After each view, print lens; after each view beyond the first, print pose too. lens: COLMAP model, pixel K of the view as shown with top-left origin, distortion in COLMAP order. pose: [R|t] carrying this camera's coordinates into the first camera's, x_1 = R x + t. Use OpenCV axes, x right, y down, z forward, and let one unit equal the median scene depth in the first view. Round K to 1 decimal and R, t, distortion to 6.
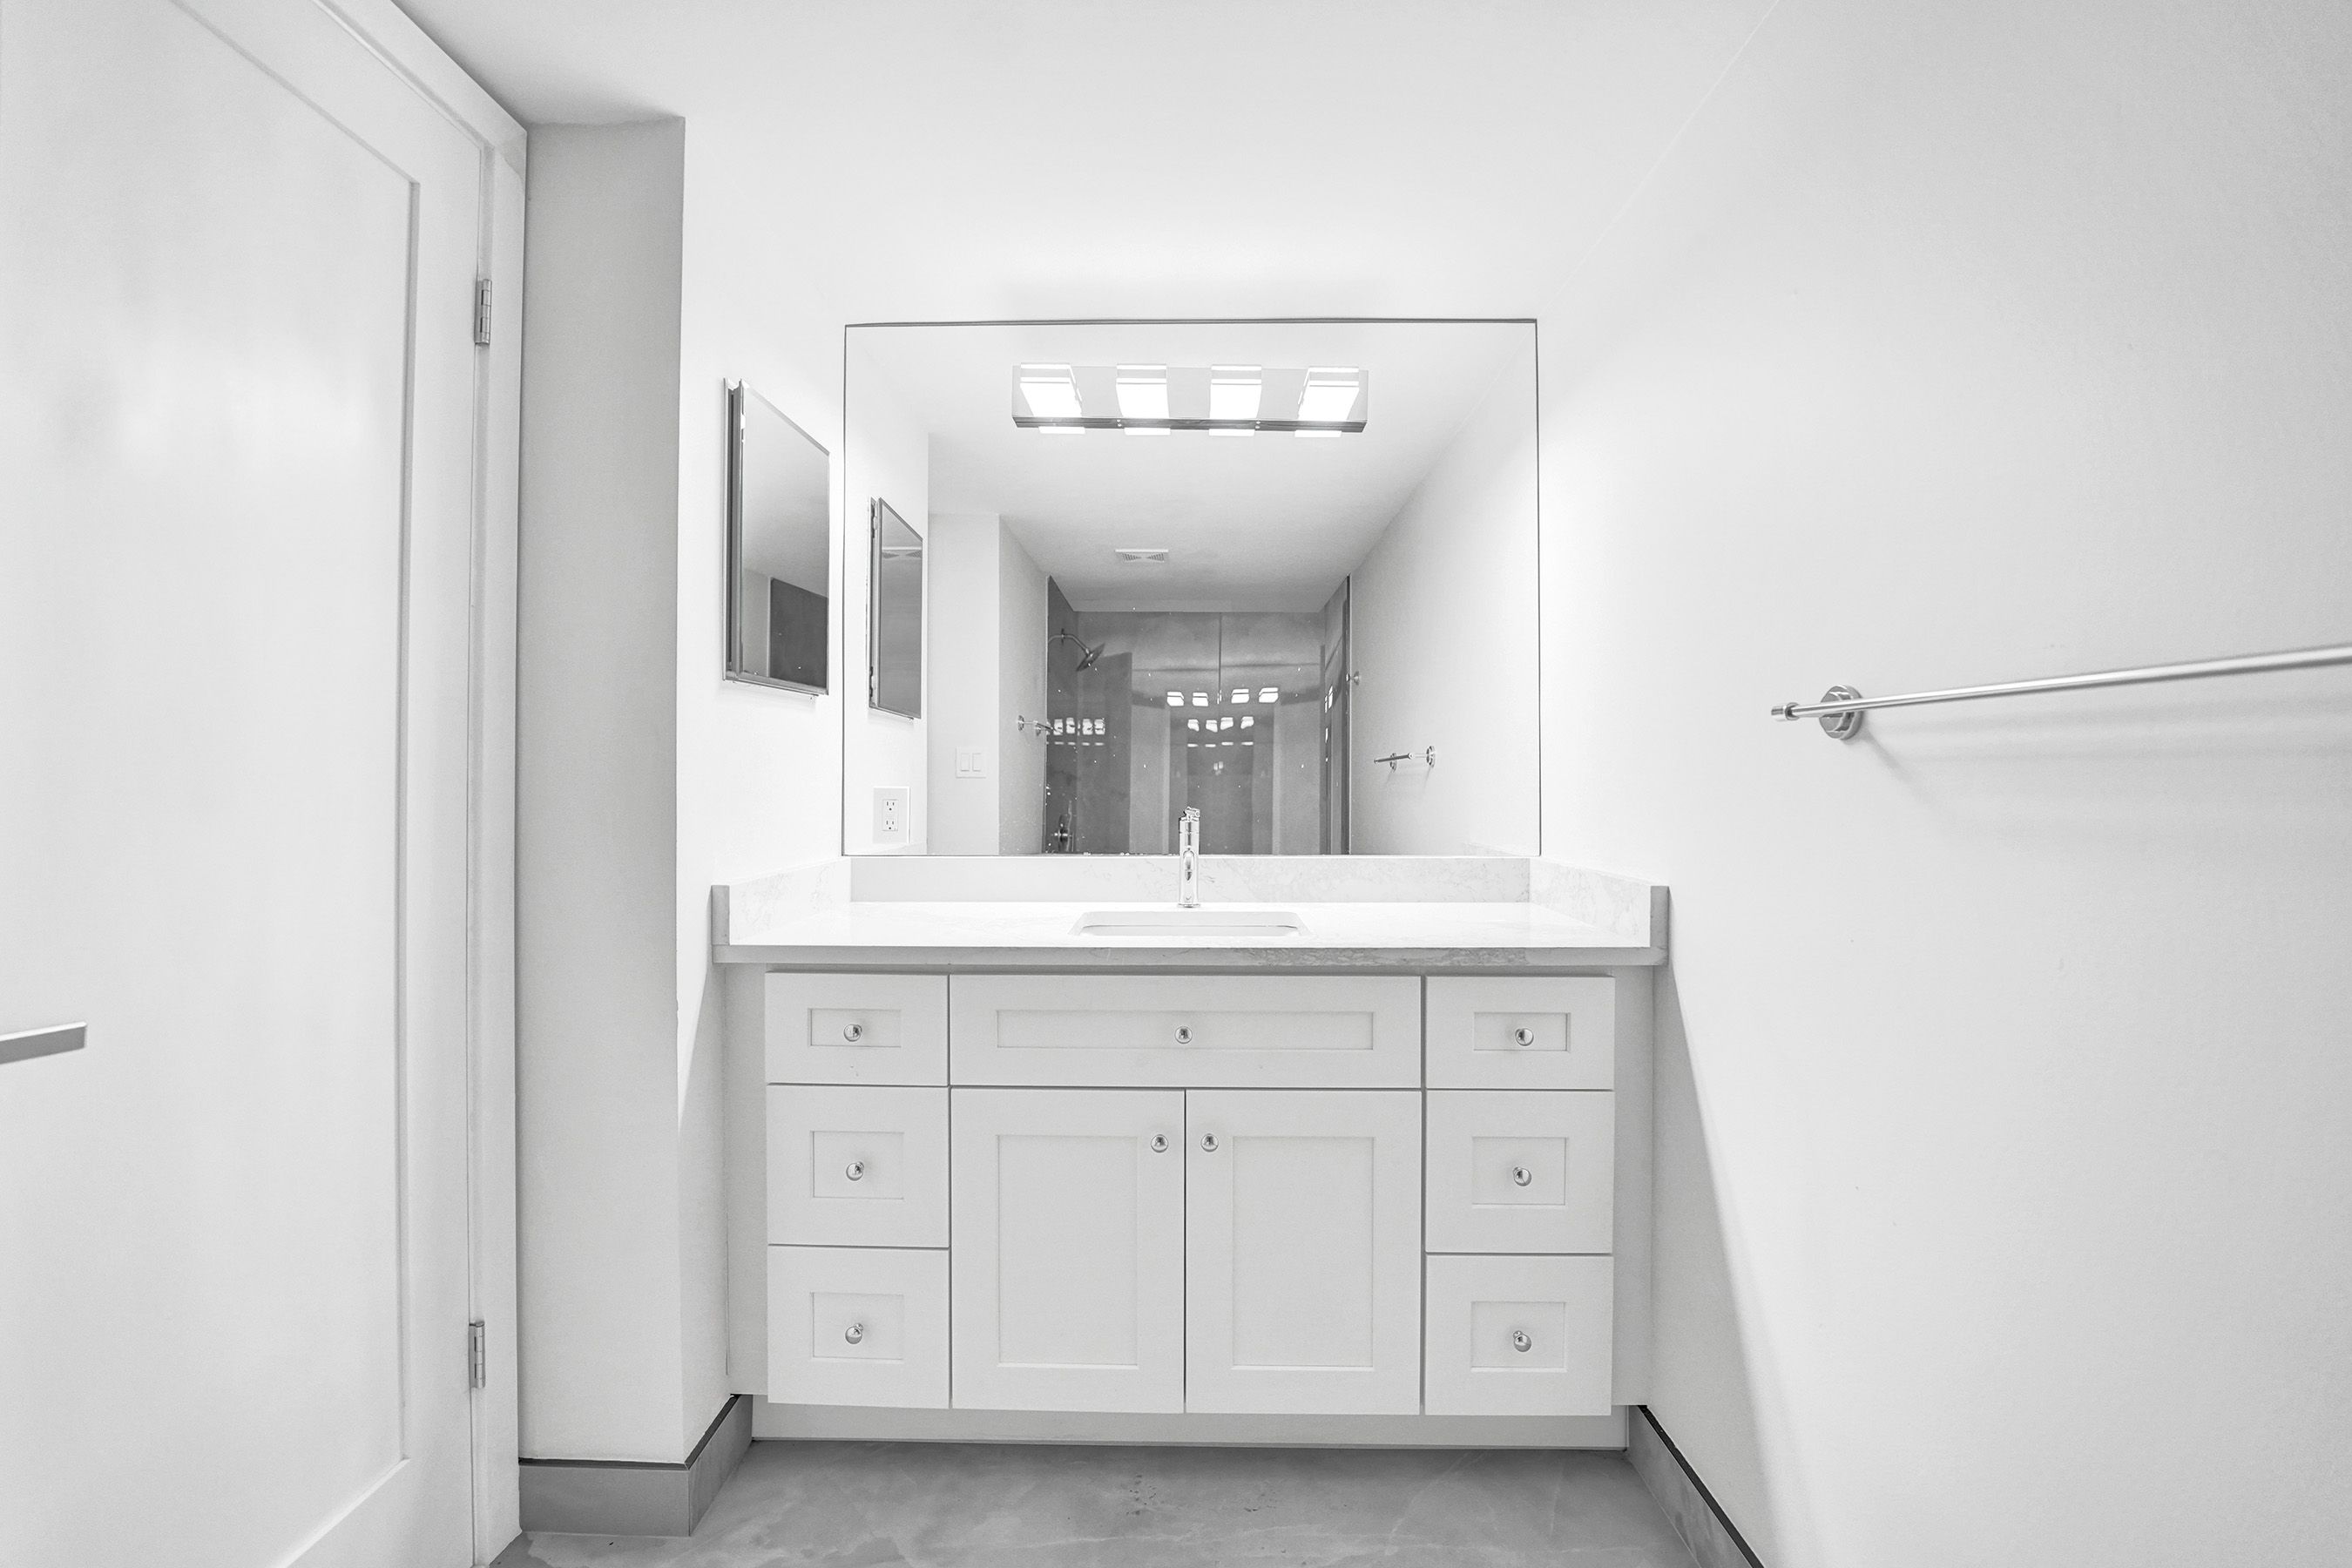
lens RADIAL K [[1000.3, 0, 1171.2], [0, 1000.3, 790.2], [0, 0, 1]] dist [-0.025054, -0.000149]
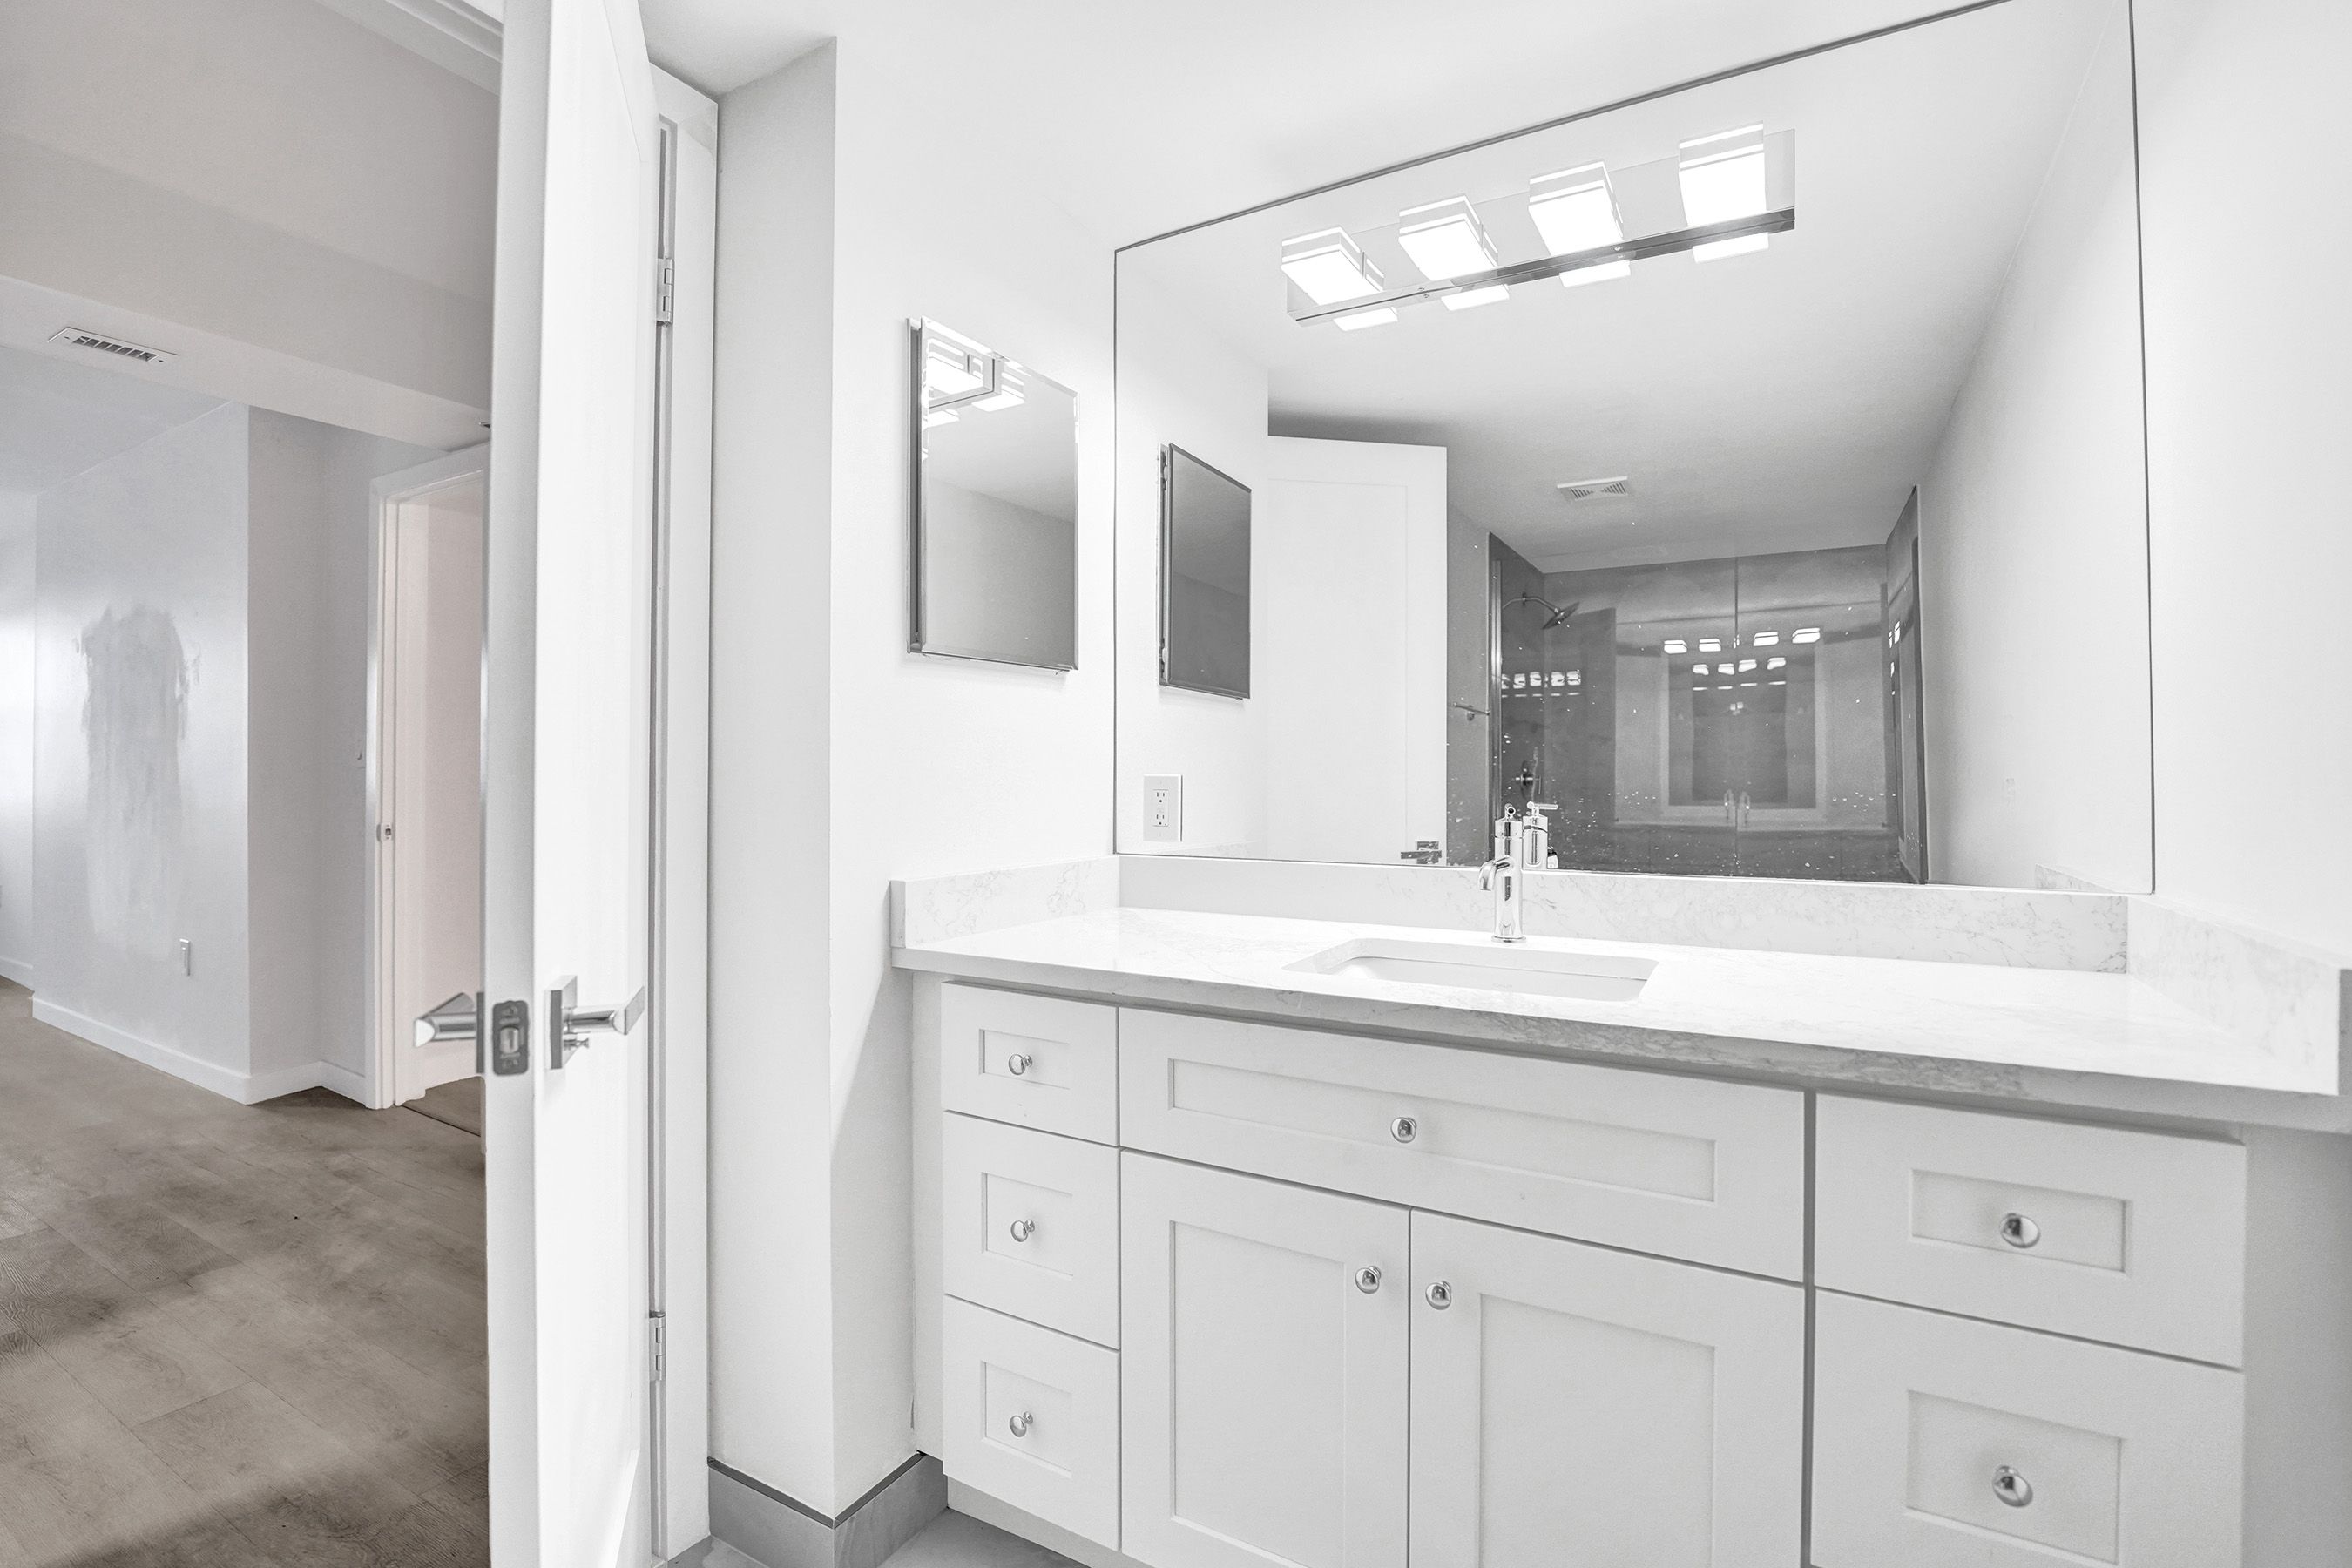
lens RADIAL K [[1075.7, 0, 1130.3], [0, 1075.7, 778.4], [0, 0, 1]] dist [-0.024363, 0.000210]
pose [[0.872452, -0.000902, -0.488699, 0.200697], [-0.003304, 0.999965, -0.007744, 0.009322], [0.488688, 0.008371, 0.872418, 0.252897]]
